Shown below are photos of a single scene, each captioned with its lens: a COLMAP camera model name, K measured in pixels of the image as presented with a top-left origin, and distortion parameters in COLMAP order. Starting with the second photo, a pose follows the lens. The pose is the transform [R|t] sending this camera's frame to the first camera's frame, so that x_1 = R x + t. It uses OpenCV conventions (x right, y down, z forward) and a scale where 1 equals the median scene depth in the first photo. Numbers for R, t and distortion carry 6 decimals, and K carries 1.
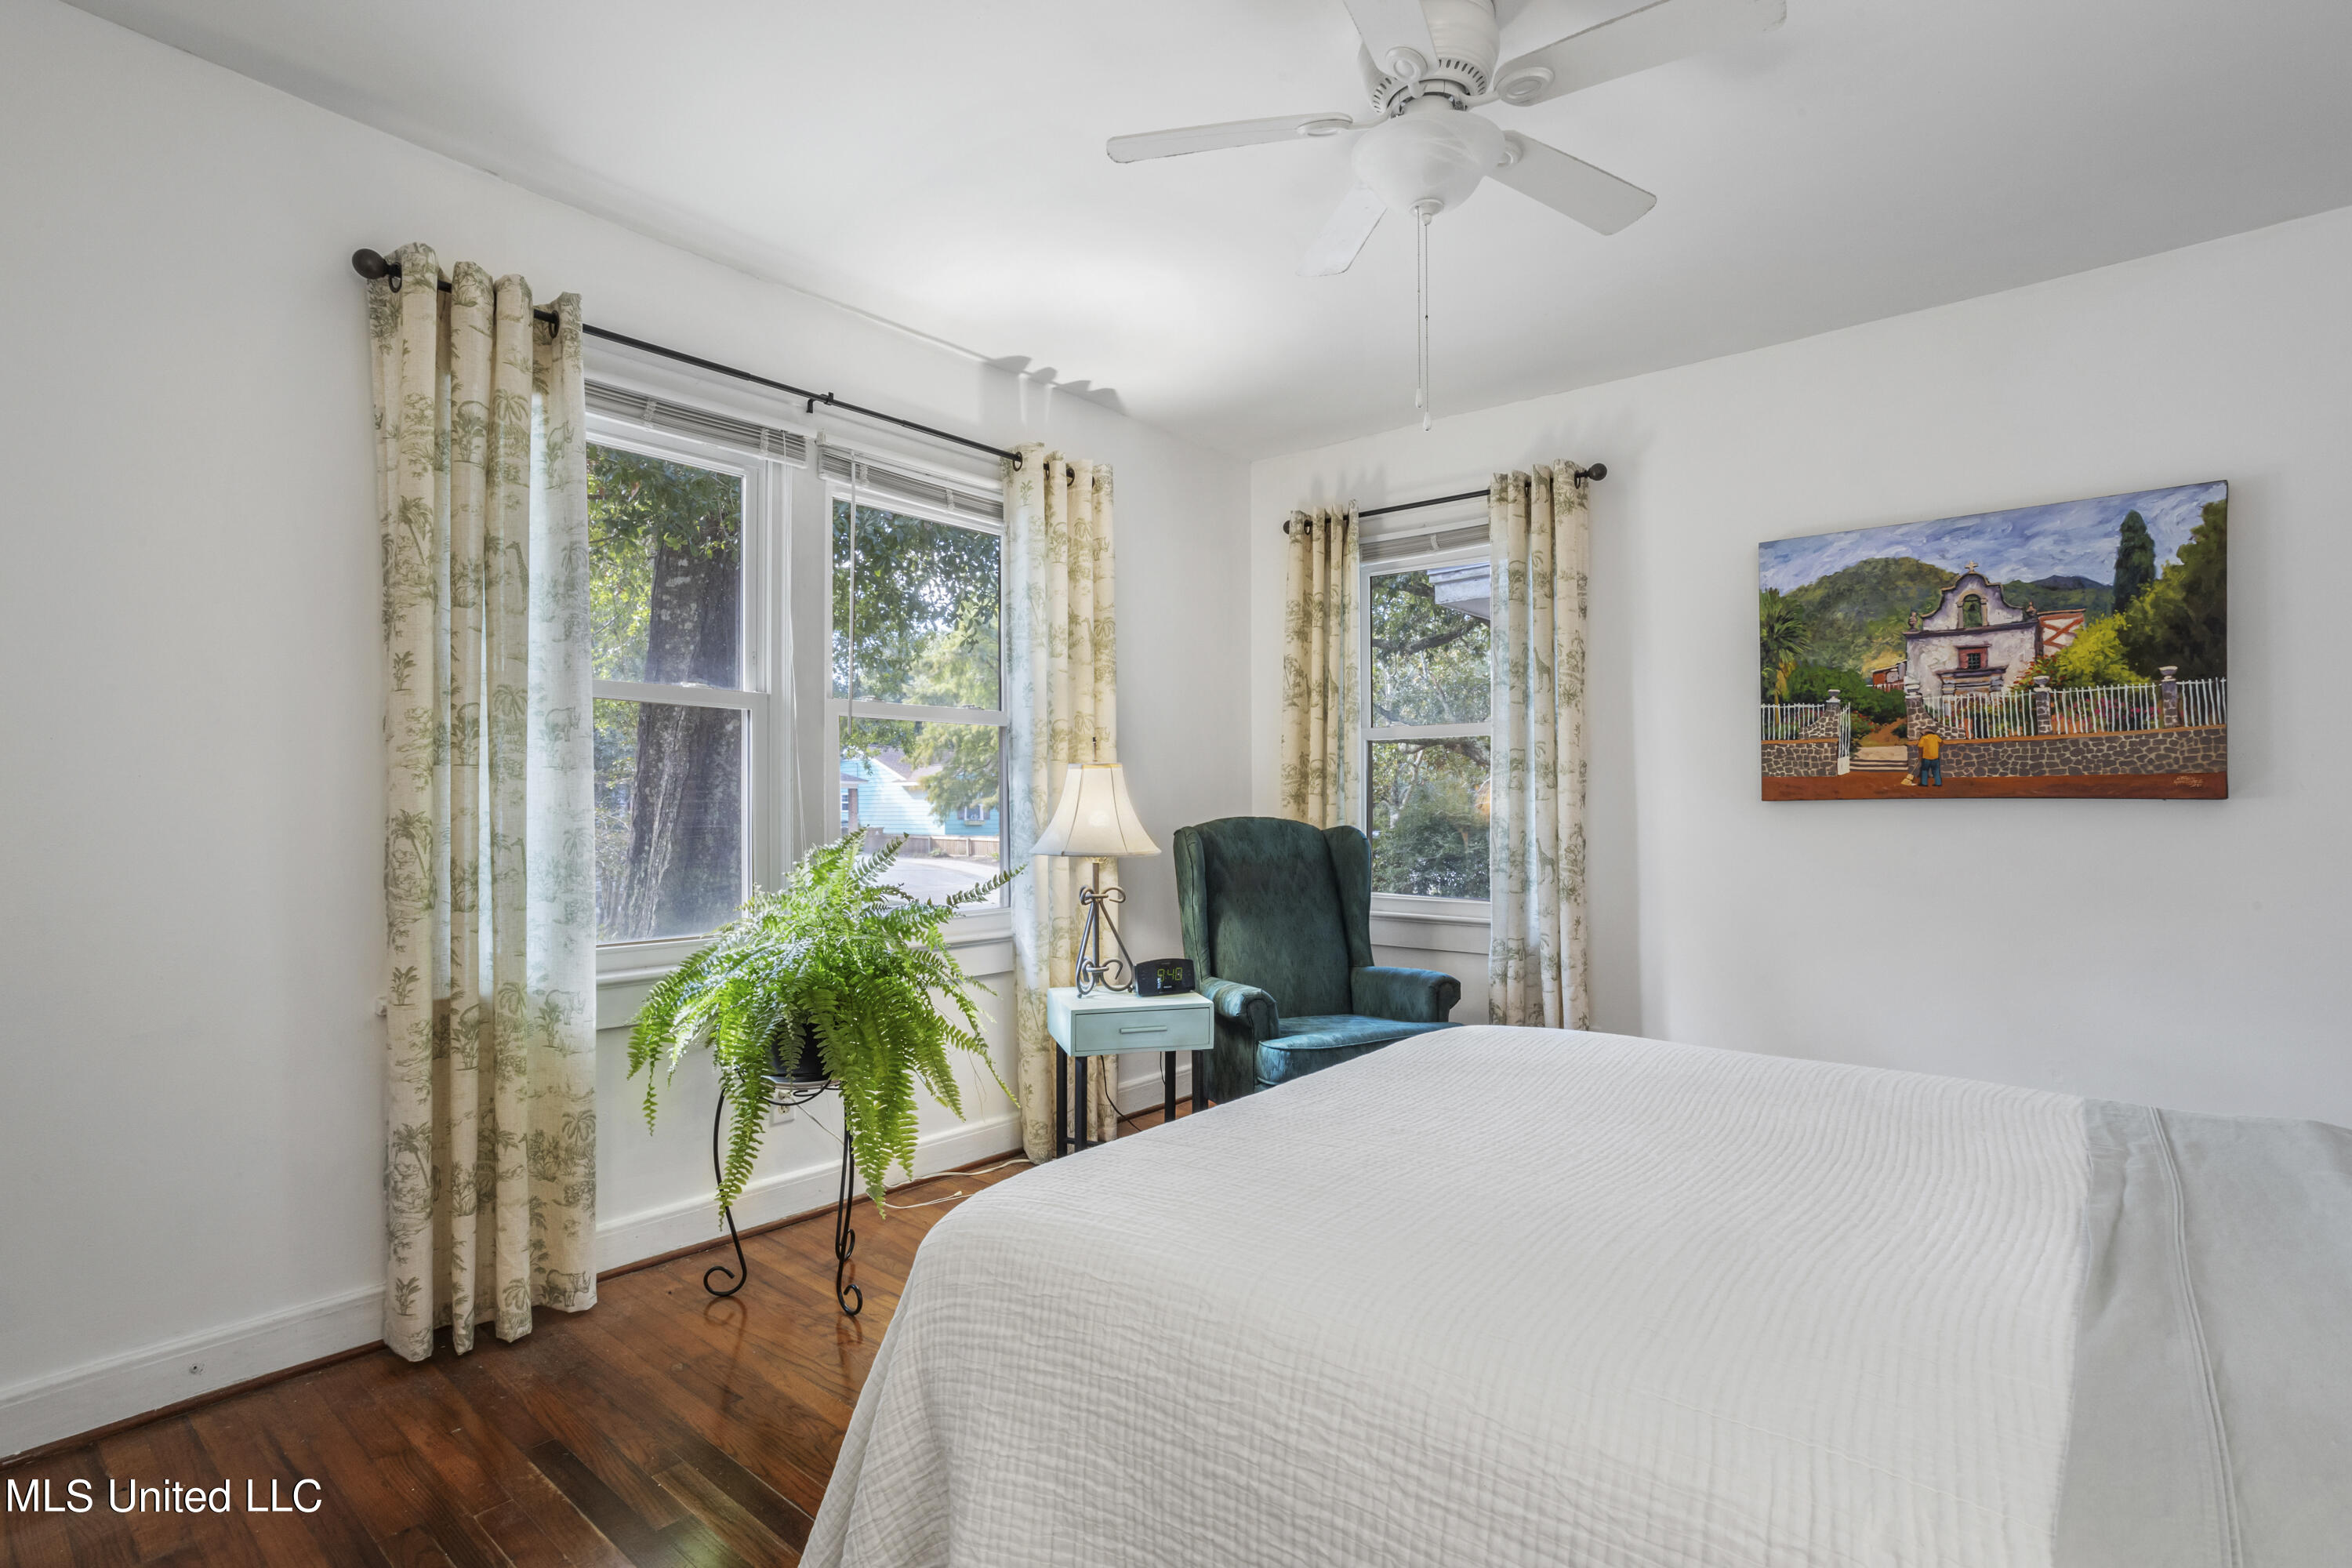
lens RADIAL K [[1133.7, 0, 1174.4], [0, 1133.7, 777.7], [0, 0, 1]] dist [-0.057653, 0.040001]
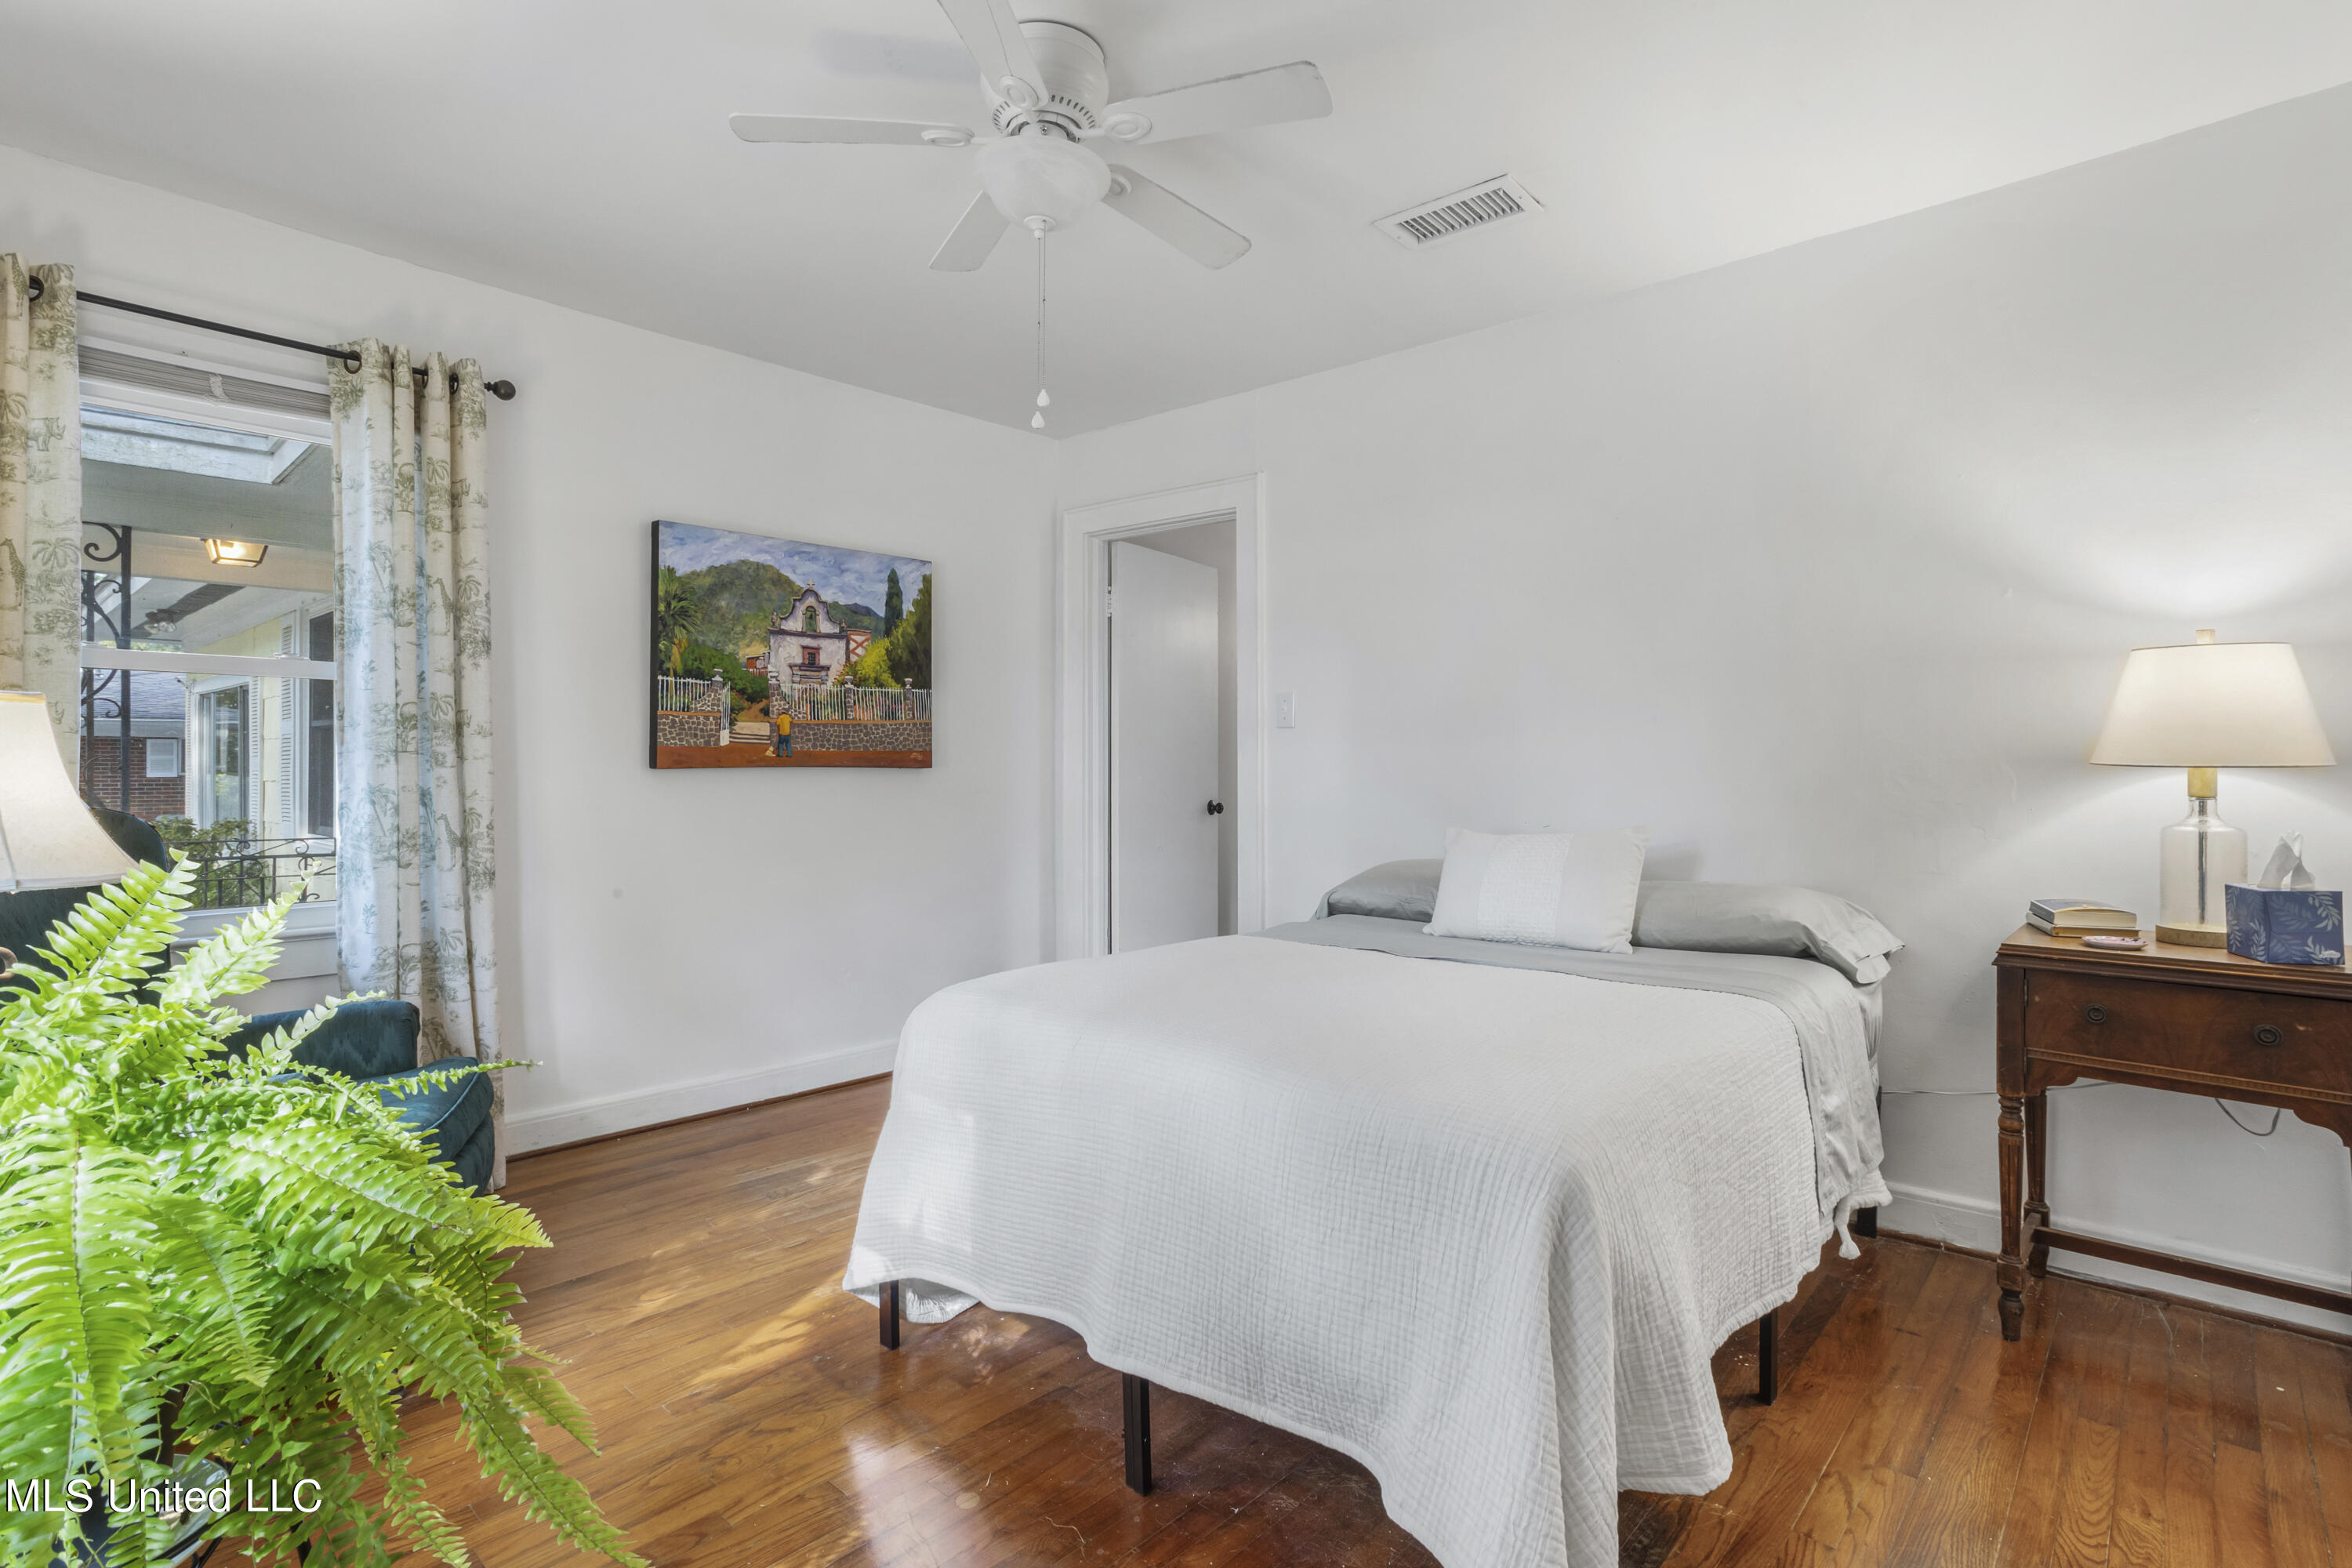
lens RADIAL K [[1133.7, 0, 1174.4], [0, 1133.7, 777.7], [0, 0, 1]] dist [-0.057653, 0.040001]
pose [[0.051180, 0.003004, 0.998685, -0.542780], [-0.008912, 0.999957, -0.002551, 0.030350], [-0.998650, -0.008770, 0.051205, 0.519189]]
